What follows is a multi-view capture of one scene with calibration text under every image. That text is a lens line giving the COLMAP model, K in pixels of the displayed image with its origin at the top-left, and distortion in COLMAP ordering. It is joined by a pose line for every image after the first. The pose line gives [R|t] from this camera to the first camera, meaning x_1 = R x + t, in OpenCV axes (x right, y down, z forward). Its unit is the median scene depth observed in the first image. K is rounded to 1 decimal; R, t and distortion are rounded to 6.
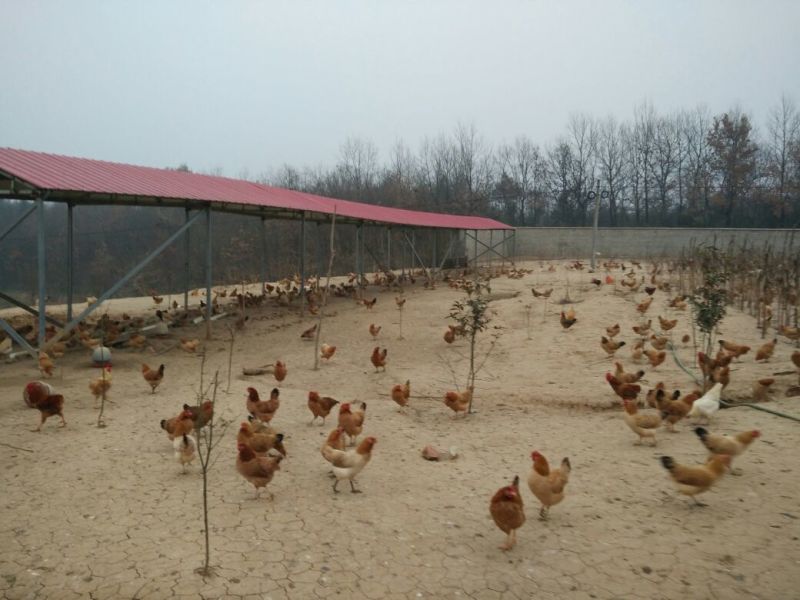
lens RADIAL K [[642.9, 0, 400.3], [0, 642.9, 298.9], [0, 0, 1]] dist [-0.065635, 0.023736]
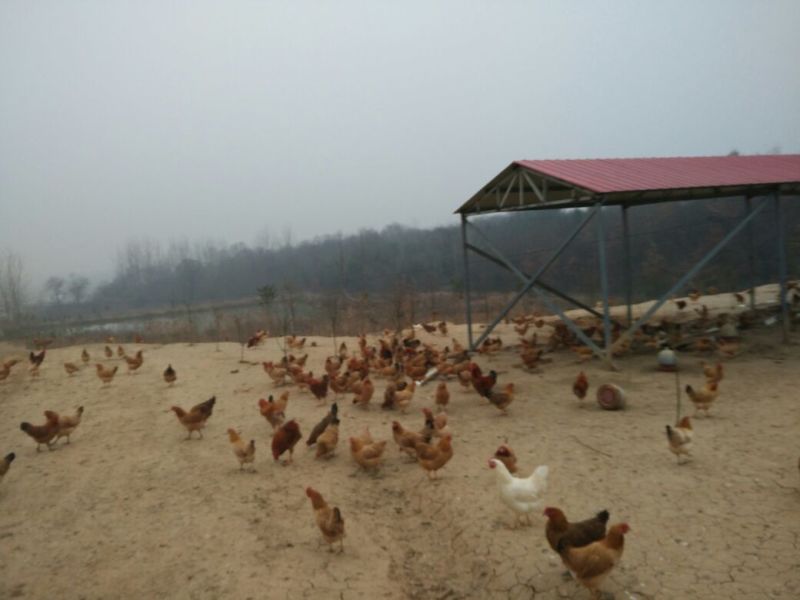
lens RADIAL K [[642.9, 0, 399.9], [0, 642.9, 300.4], [0, 0, 1]] dist [-0.065635, 0.023736]
pose [[0.697690, -0.020990, -0.716092, -0.098597], [0.023392, 0.999705, -0.006512, -0.002633], [0.716018, -0.012208, 0.697976, 0.069972]]
